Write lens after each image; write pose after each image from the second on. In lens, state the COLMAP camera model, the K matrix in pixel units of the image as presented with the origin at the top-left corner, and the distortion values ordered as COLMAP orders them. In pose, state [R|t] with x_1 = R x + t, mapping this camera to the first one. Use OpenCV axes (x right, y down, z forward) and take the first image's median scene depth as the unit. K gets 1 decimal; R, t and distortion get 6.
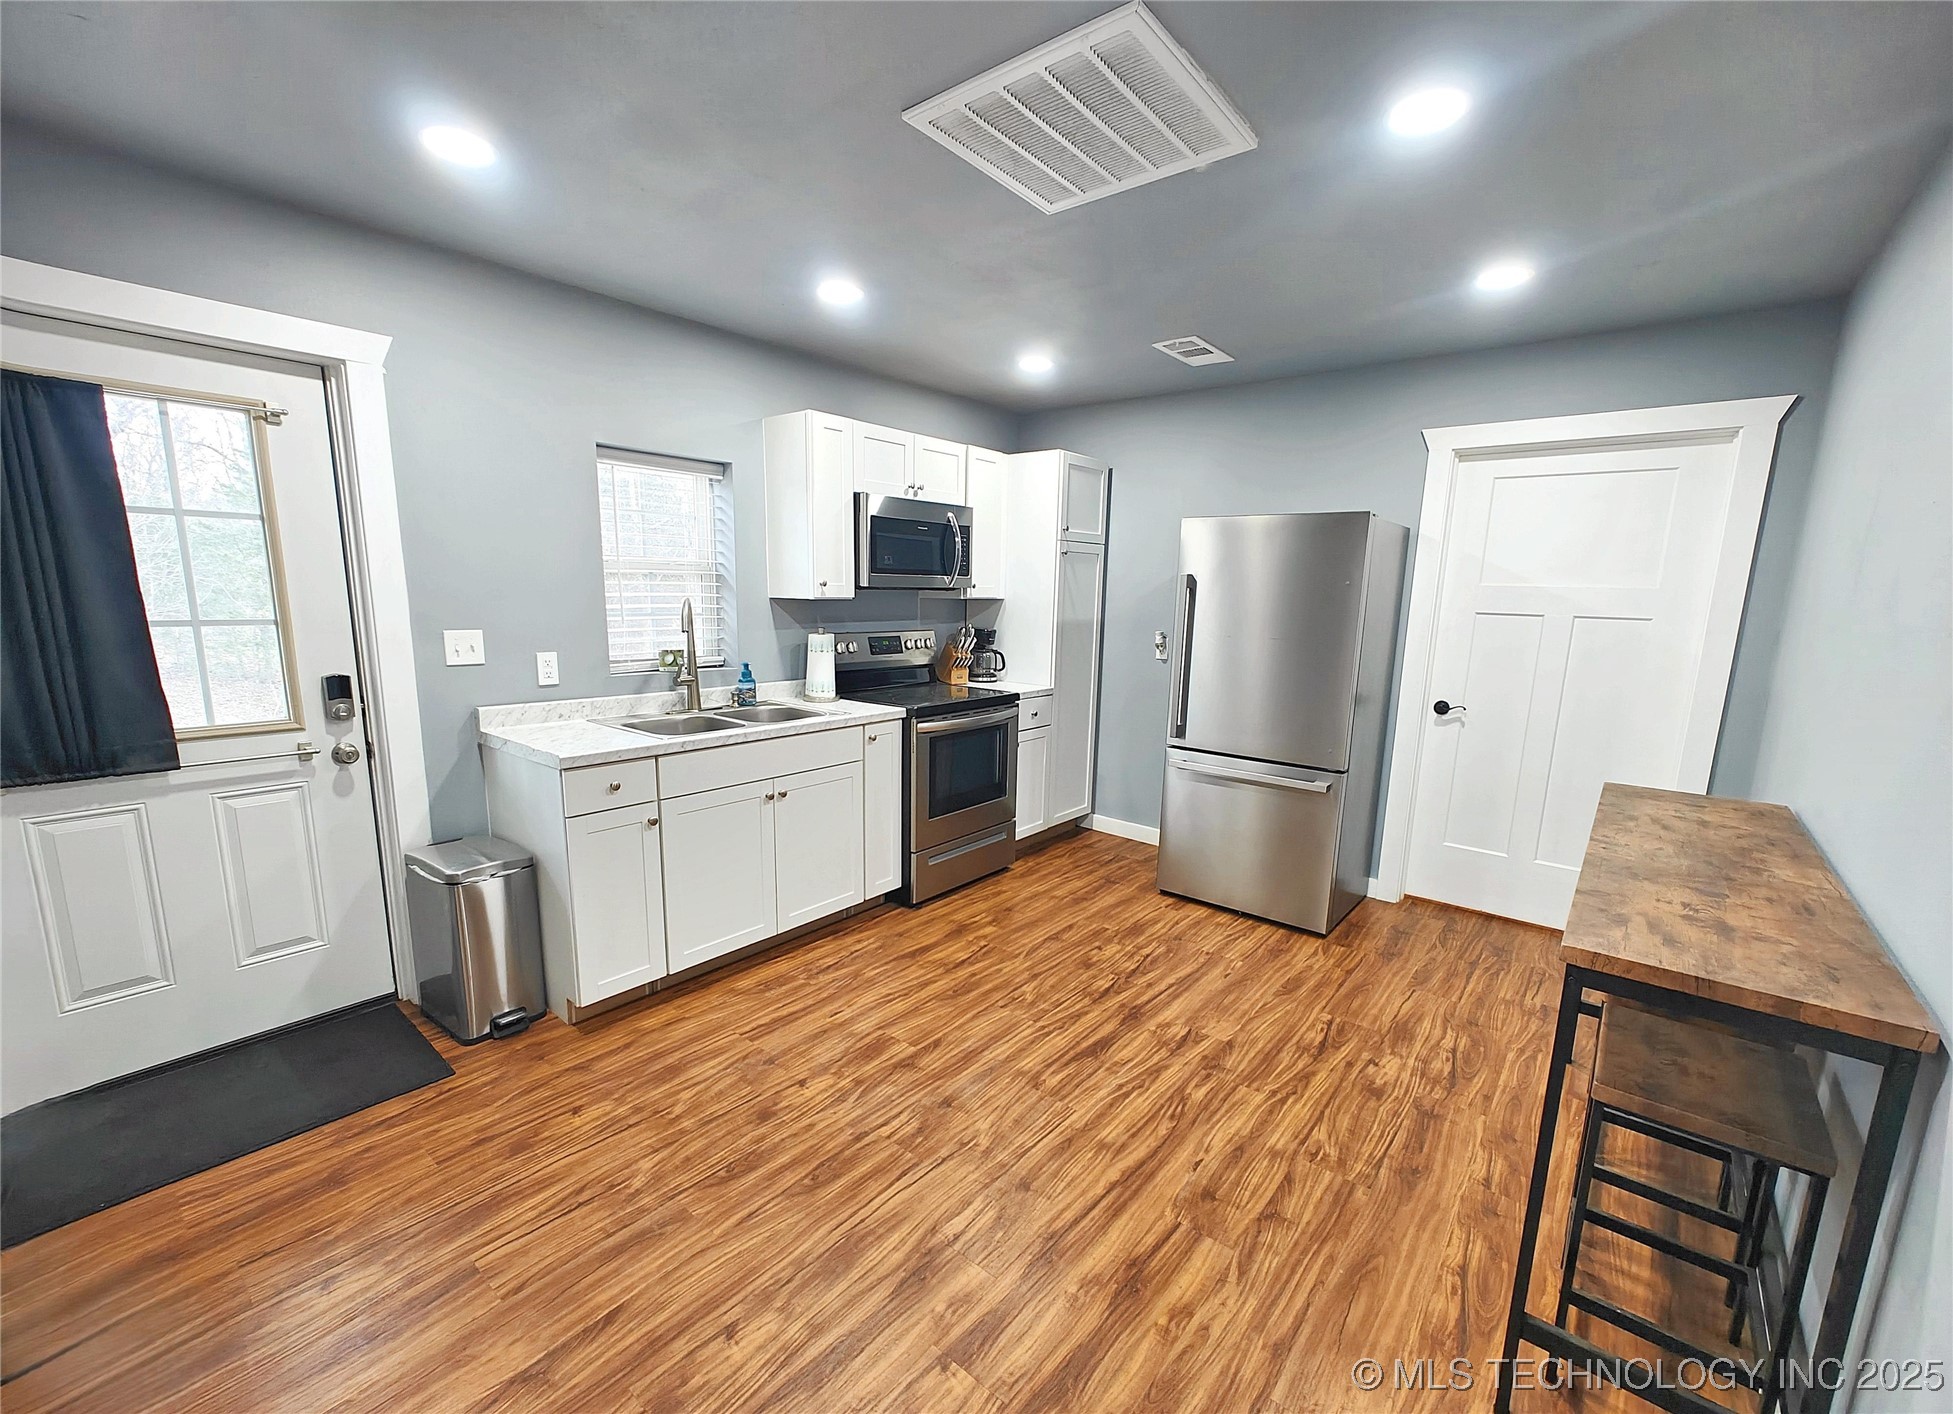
lens RADIAL K [[810.3, 0, 979.3], [0, 810.3, 742.1], [0, 0, 1]] dist [-0.000959, -0.000226]
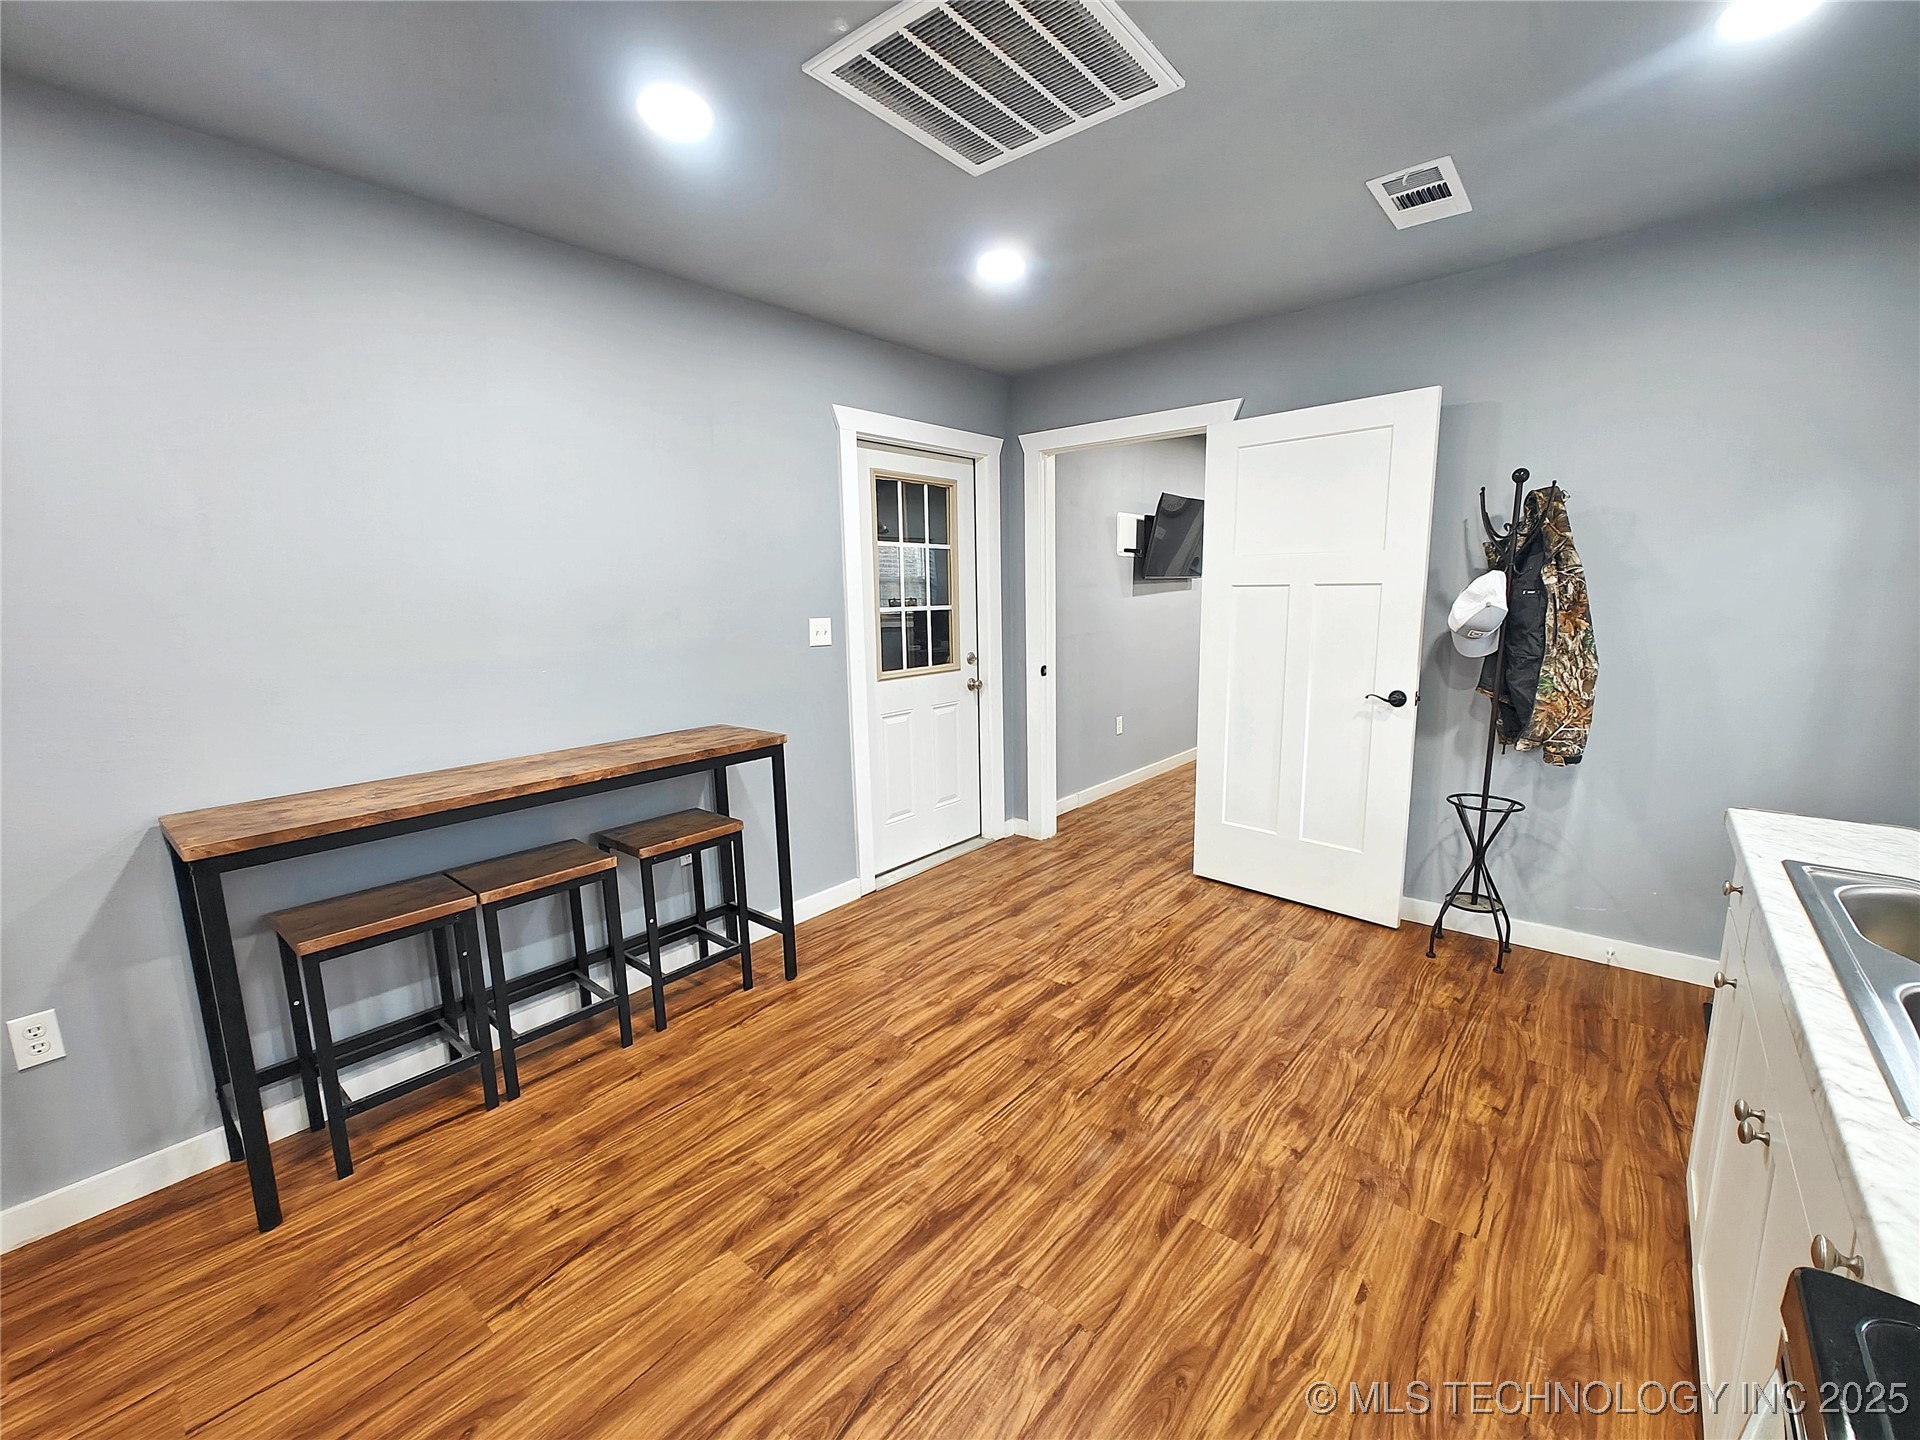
lens RADIAL K [[804.4, 0, 960.0], [0, 804.4, 720.0], [0, 0, 1]] dist [-0.000158, 0.000279]
pose [[-0.999925, -0.003036, 0.011902, 0.122229], [0.001286, 0.937750, 0.347307, -0.291787], [-0.012215, 0.347297, -0.937676, 1.625224]]
